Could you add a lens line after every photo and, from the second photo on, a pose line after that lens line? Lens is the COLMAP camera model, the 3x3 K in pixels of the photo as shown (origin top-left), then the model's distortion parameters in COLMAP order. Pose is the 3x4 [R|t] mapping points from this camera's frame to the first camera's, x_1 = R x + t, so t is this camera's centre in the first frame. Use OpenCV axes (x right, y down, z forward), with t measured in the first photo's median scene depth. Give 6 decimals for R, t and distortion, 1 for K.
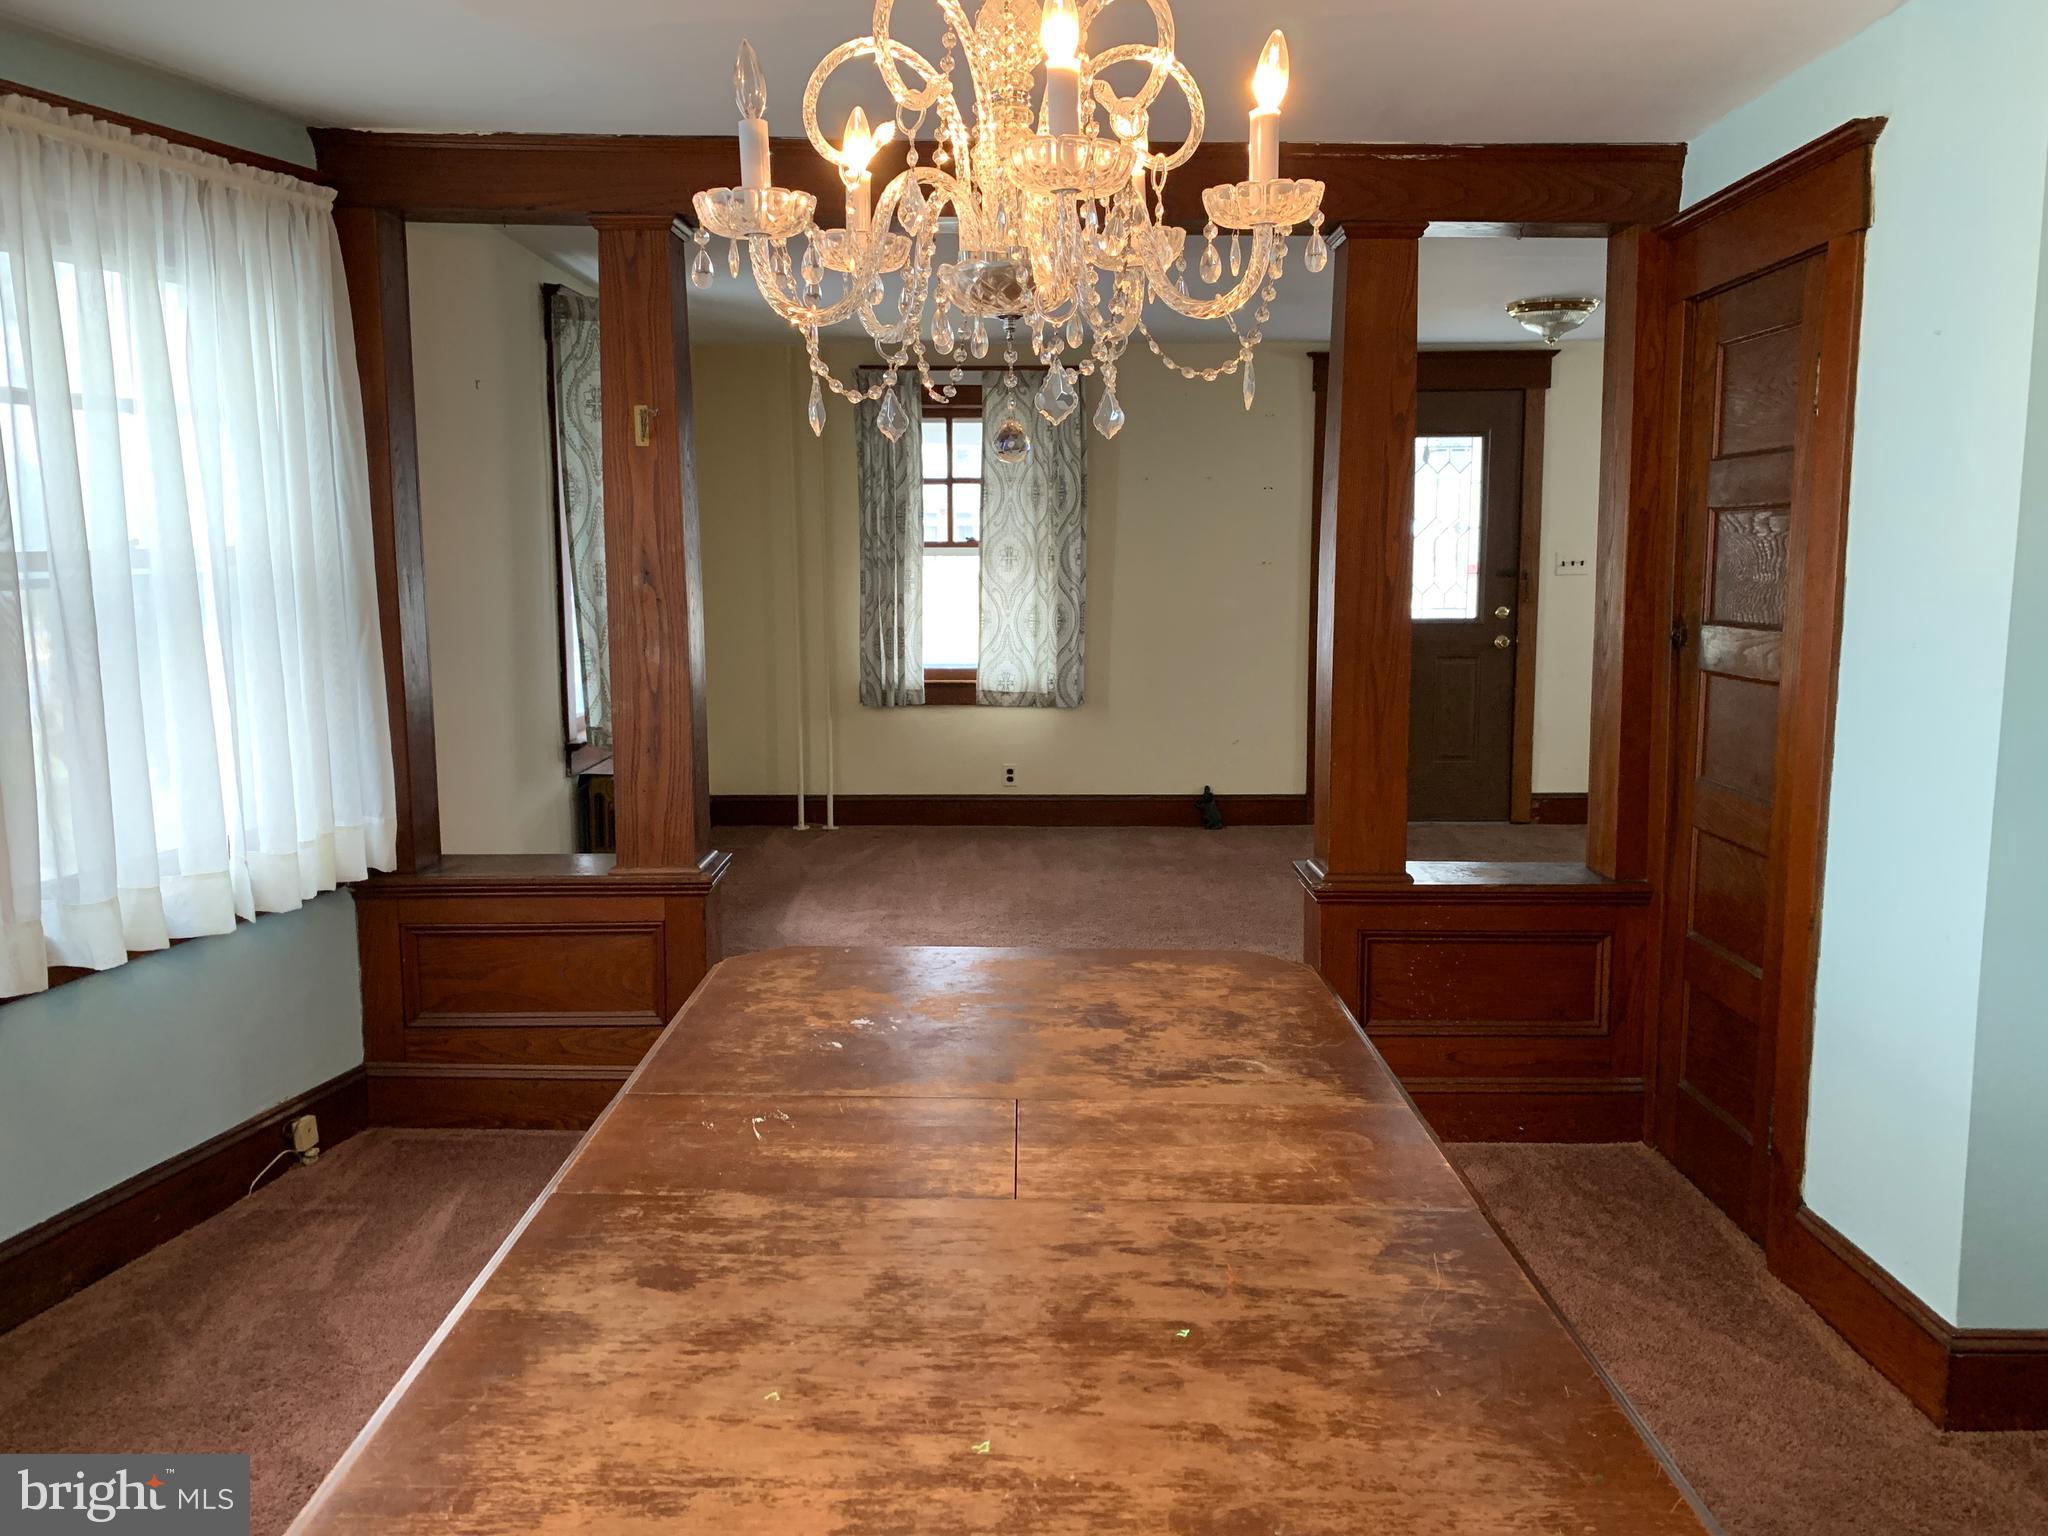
lens RADIAL K [[1558.9, 0, 1003.5], [0, 1558.9, 767.3], [0, 0, 1]] dist [0.041226, -0.057296]
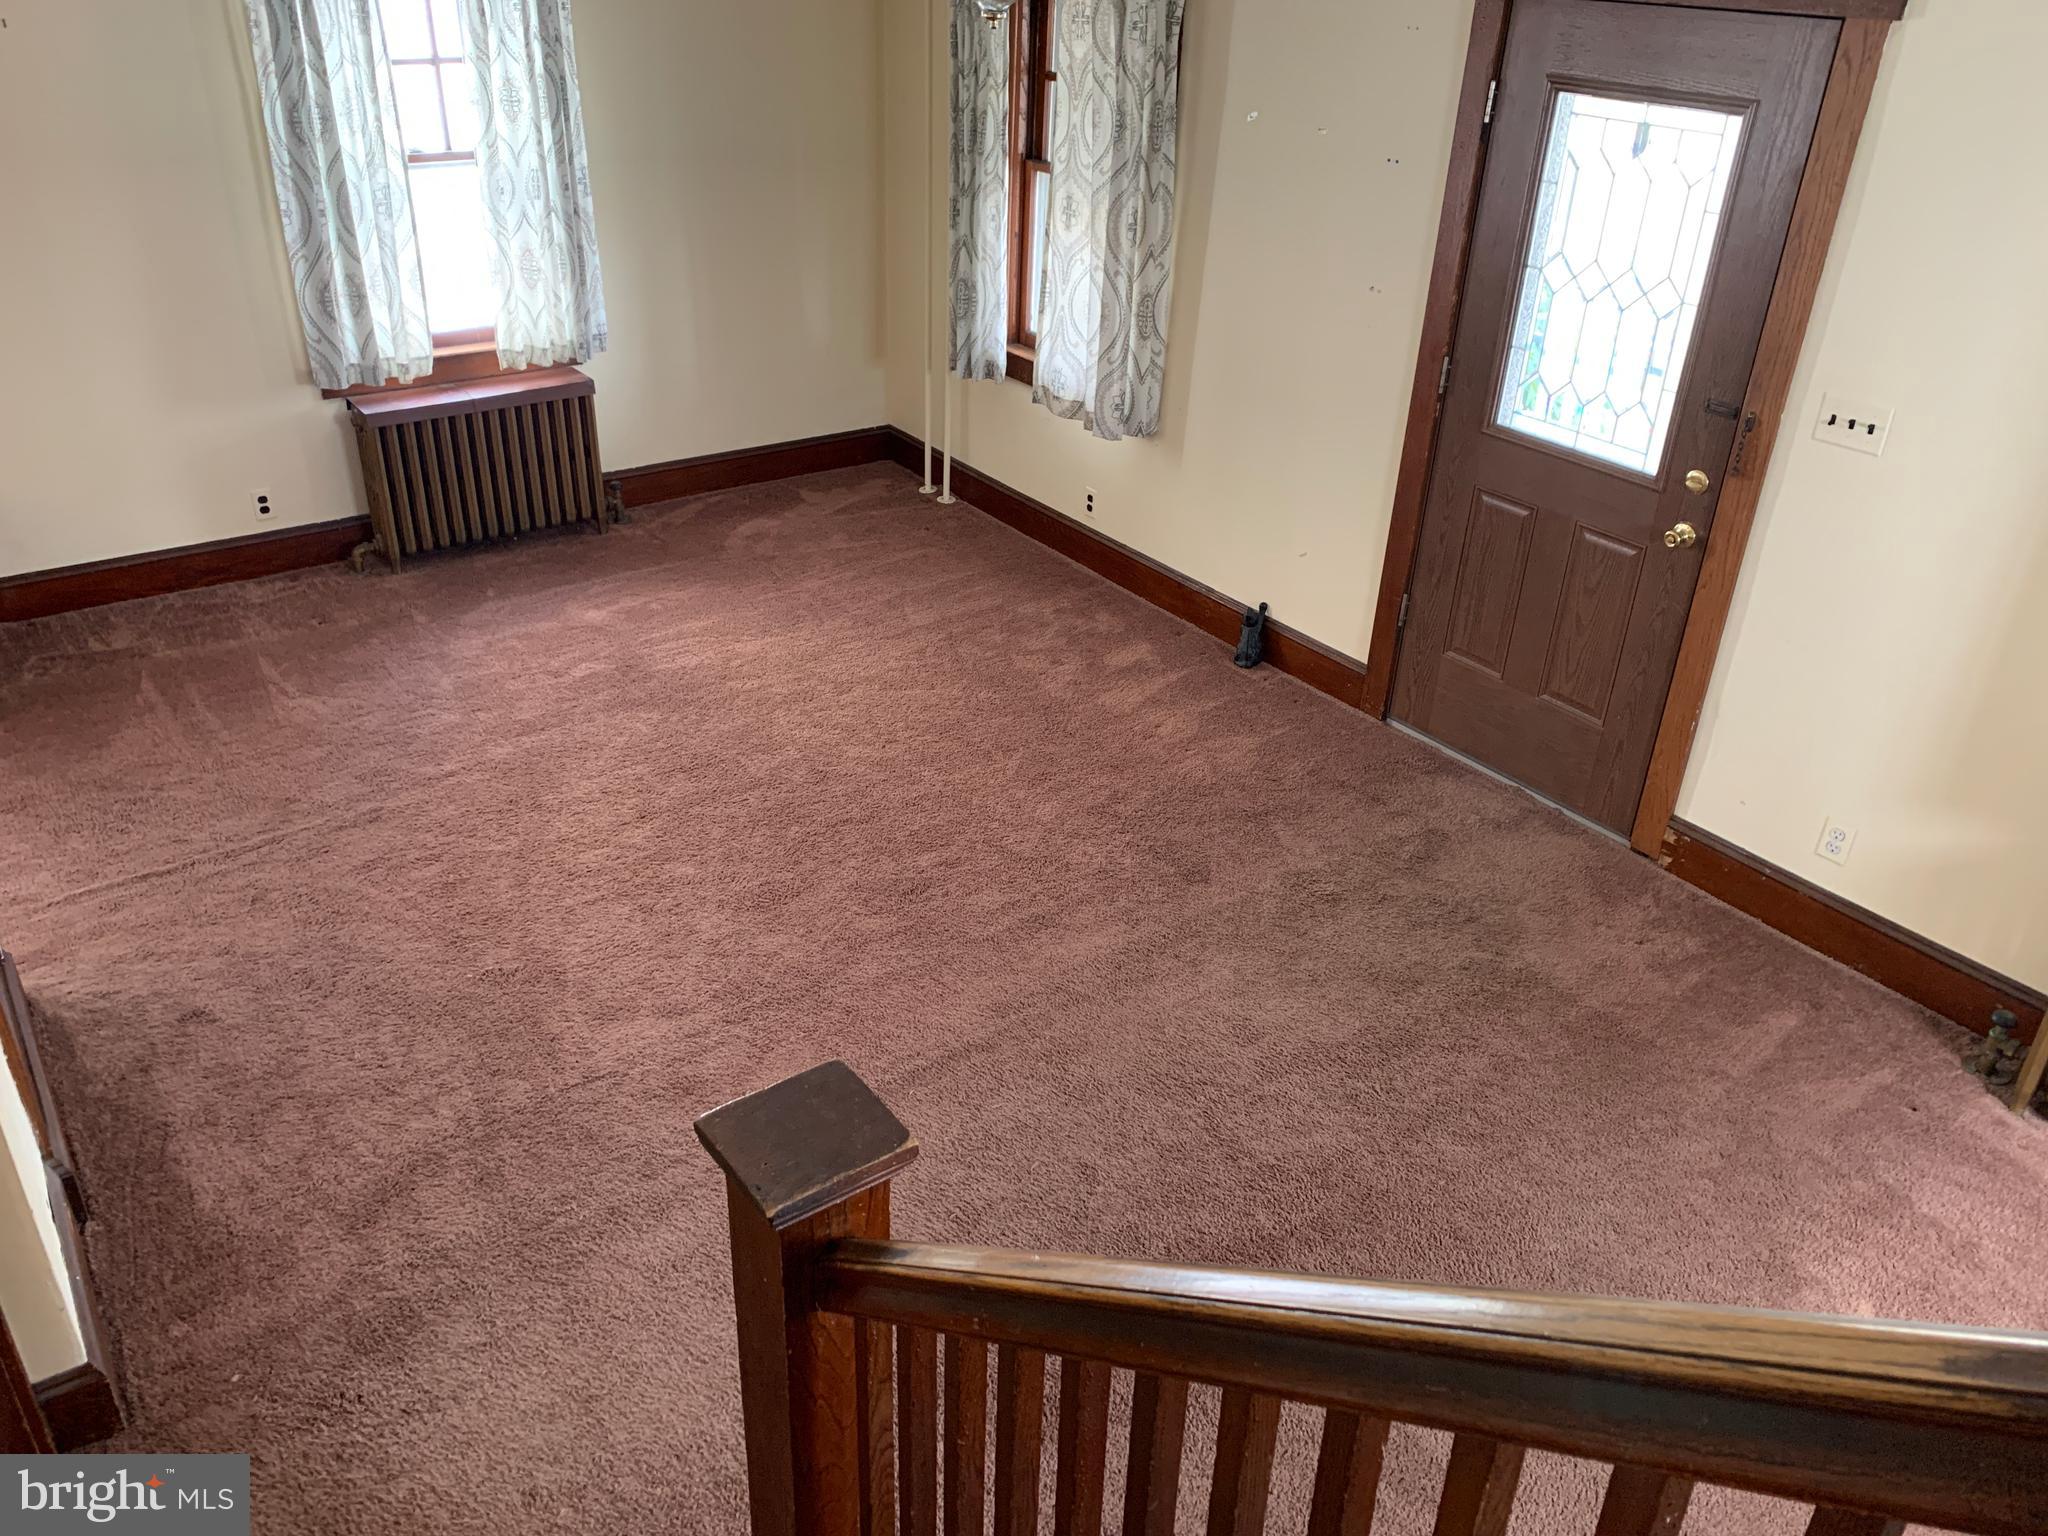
lens RADIAL K [[1558.9, 0, 1029.6], [0, 1558.9, 770.3], [0, 0, 1]] dist [0.041226, -0.057296]
pose [[0.585166, 0.417654, -0.695087, 0.615334], [-0.147789, 0.897737, 0.415002, -0.203915], [0.797332, -0.140119, 0.587050, 0.527162]]
